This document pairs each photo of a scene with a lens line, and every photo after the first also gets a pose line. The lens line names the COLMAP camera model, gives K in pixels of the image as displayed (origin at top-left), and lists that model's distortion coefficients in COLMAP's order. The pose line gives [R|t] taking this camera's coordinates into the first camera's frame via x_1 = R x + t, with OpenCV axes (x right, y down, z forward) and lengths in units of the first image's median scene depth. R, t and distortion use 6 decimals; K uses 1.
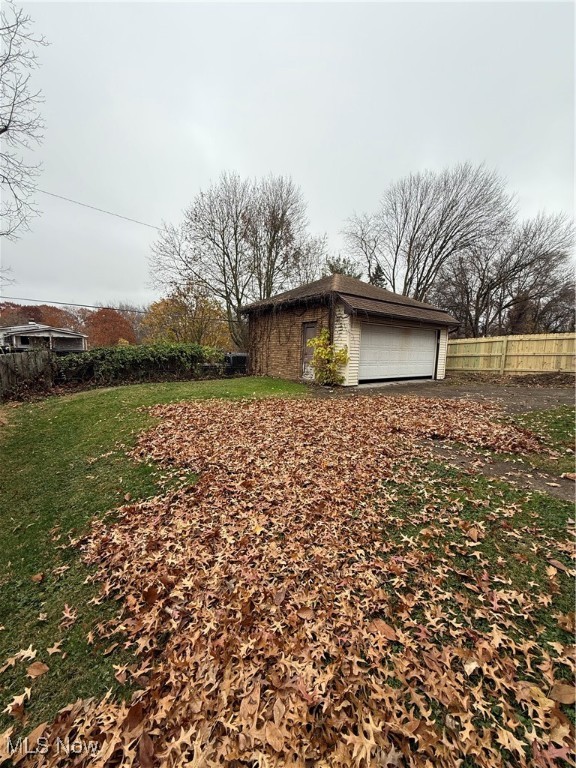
lens RADIAL K [[306.7, 0, 288.3], [0, 306.7, 383.6], [0, 0, 1]] dist [0.001098, -0.000756]
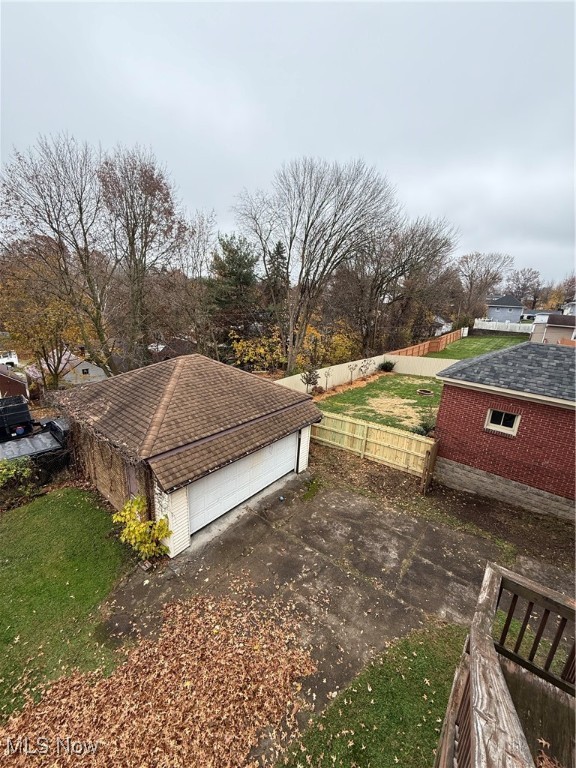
lens RADIAL K [[306.7, 0, 285.2], [0, 306.7, 385.1], [0, 0, 1]] dist [0.001098, -0.000756]
pose [[0.966479, -0.044824, 0.252804, 0.100611], [-0.000182, 0.984523, 0.175257, -0.204089], [-0.256747, -0.169429, 0.951512, 0.074203]]
